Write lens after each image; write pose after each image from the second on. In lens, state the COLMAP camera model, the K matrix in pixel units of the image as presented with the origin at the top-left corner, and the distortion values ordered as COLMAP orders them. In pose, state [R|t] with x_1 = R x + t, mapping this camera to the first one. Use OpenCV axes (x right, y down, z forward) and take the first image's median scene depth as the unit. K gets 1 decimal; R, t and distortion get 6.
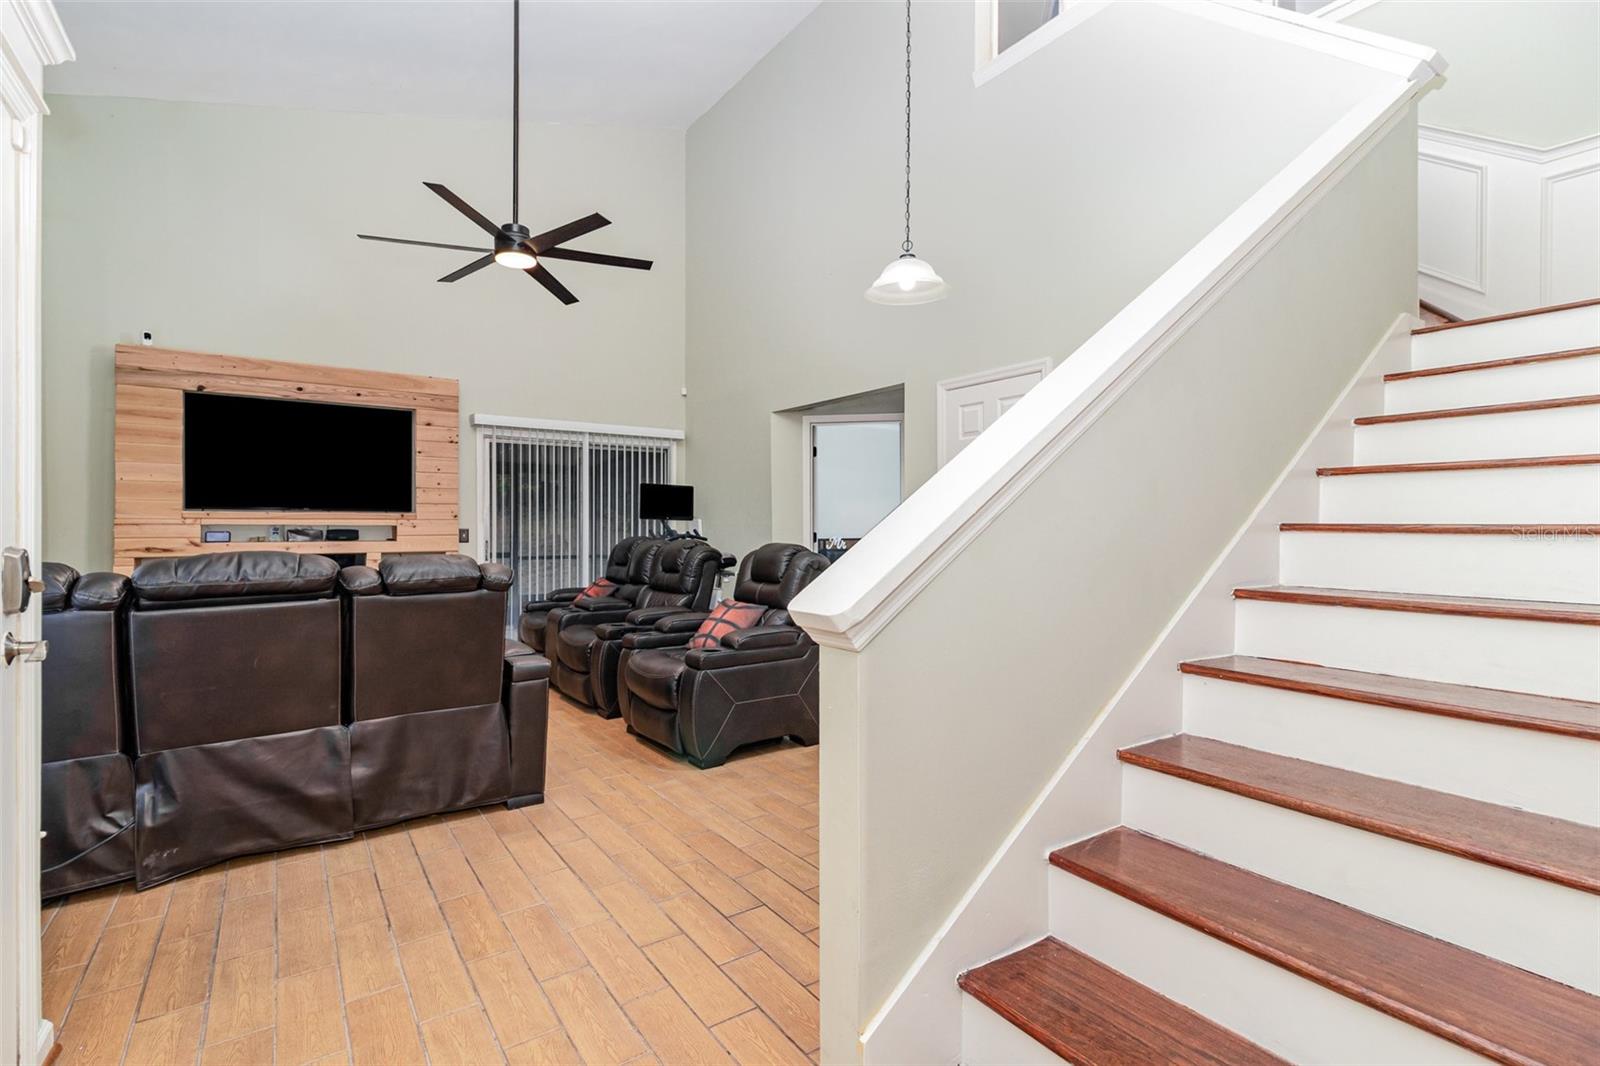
lens RADIAL K [[750.0, 0, 798.9], [0, 750.0, 528.6], [0, 0, 1]] dist [0.001714, 0.000733]
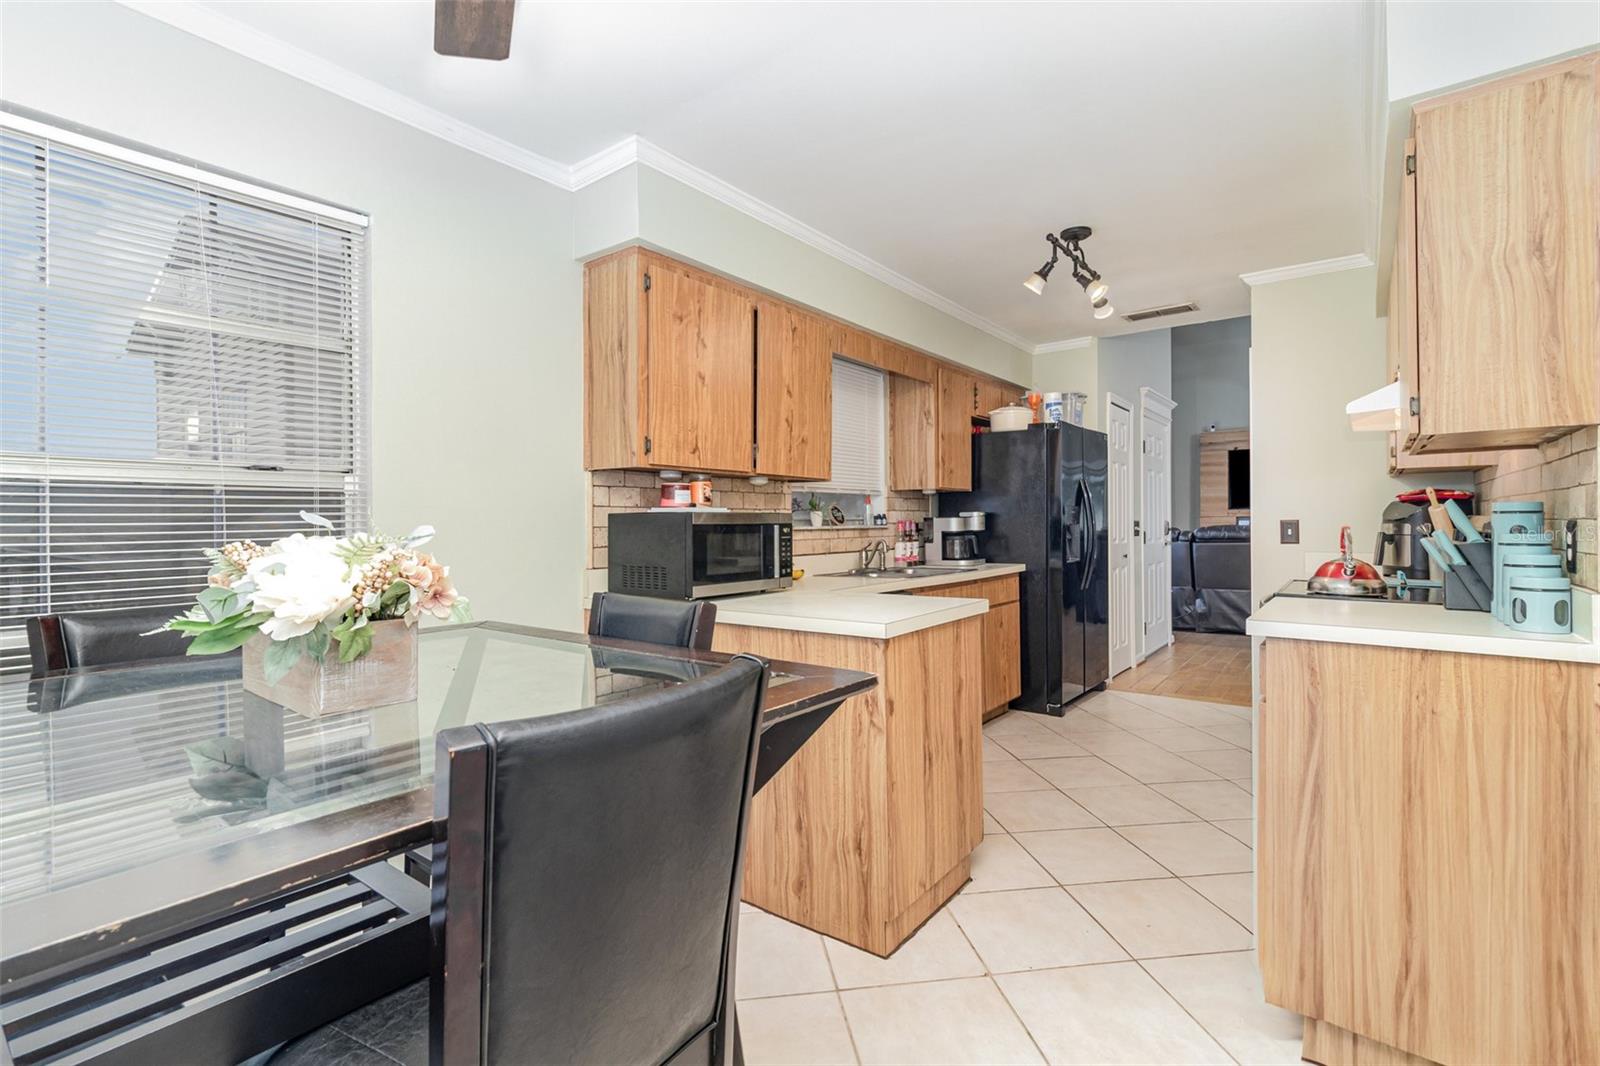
lens RADIAL K [[750.0, 0, 802.2], [0, 750.0, 524.5], [0, 0, 1]] dist [0.001714, 0.000733]
pose [[0.309540, -0.008068, -0.950852, 0.764004], [0.009127, 0.999943, -0.005513, 0.017122], [0.950843, -0.006971, 0.309596, -0.734477]]
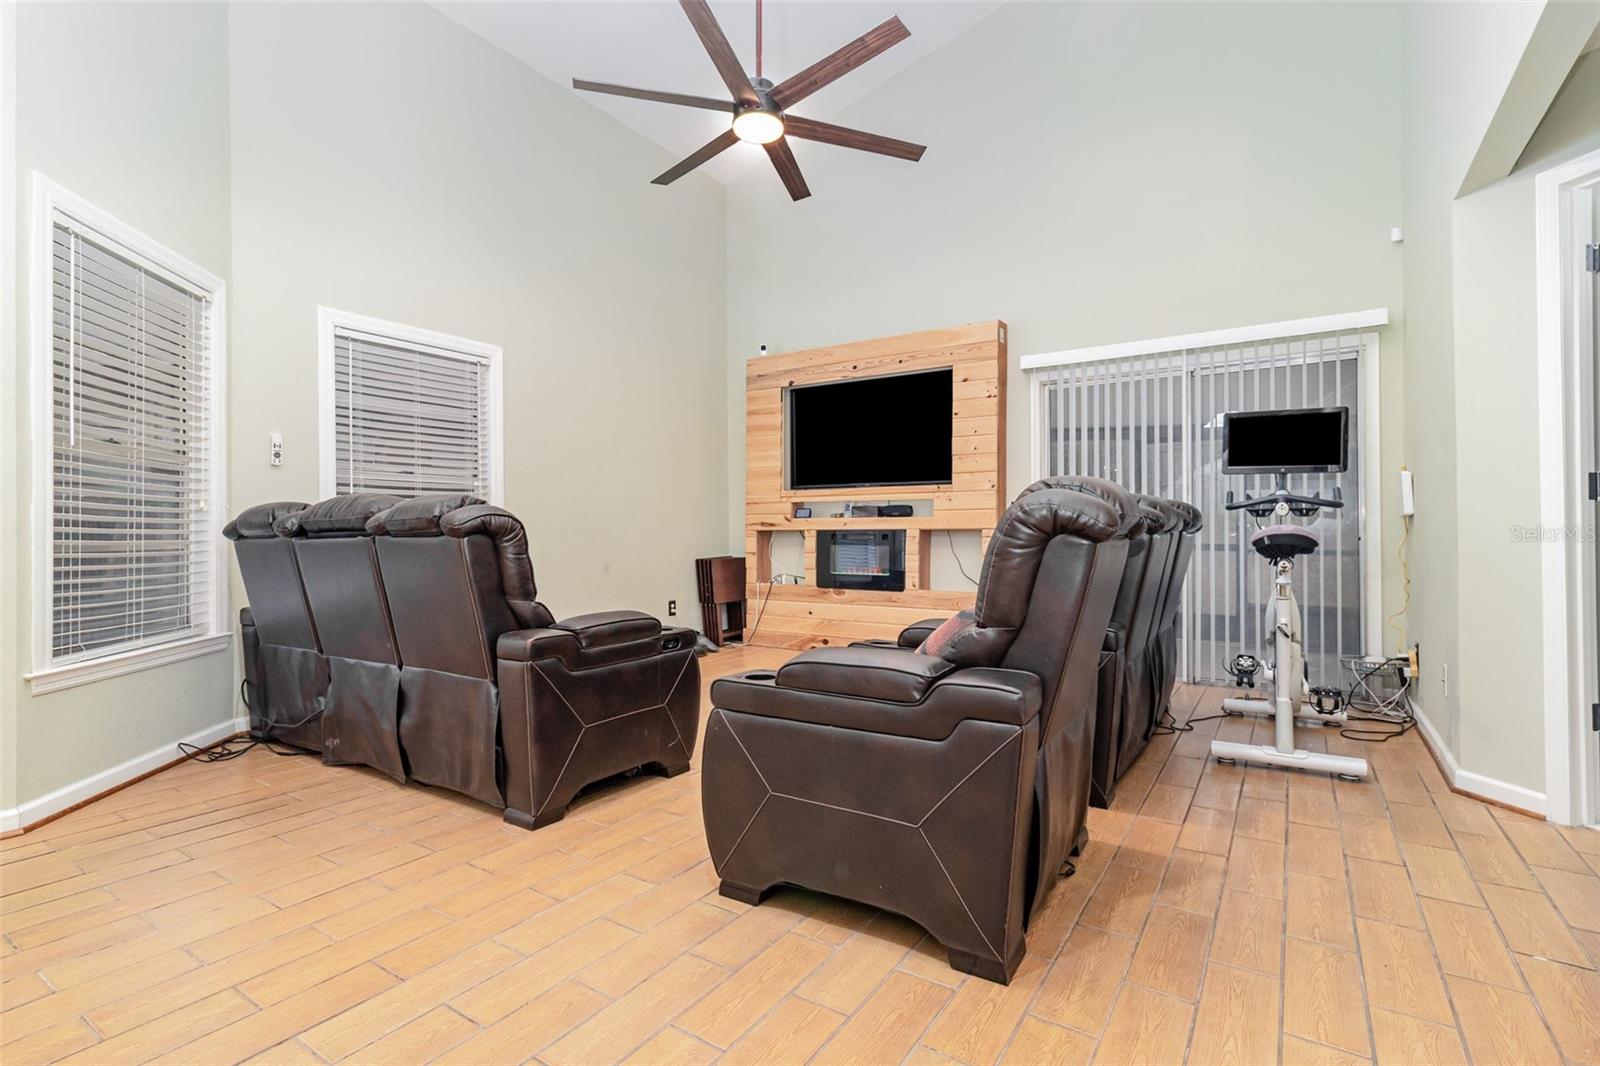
lens RADIAL K [[750.0, 0, 797.4], [0, 750.0, 527.4], [0, 0, 1]] dist [0.001714, 0.000733]
pose [[0.361358, -0.009349, -0.932380, 0.279832], [-0.002518, 0.999936, -0.011003, 0.046723], [0.932424, 0.006324, 0.361311, 0.611912]]
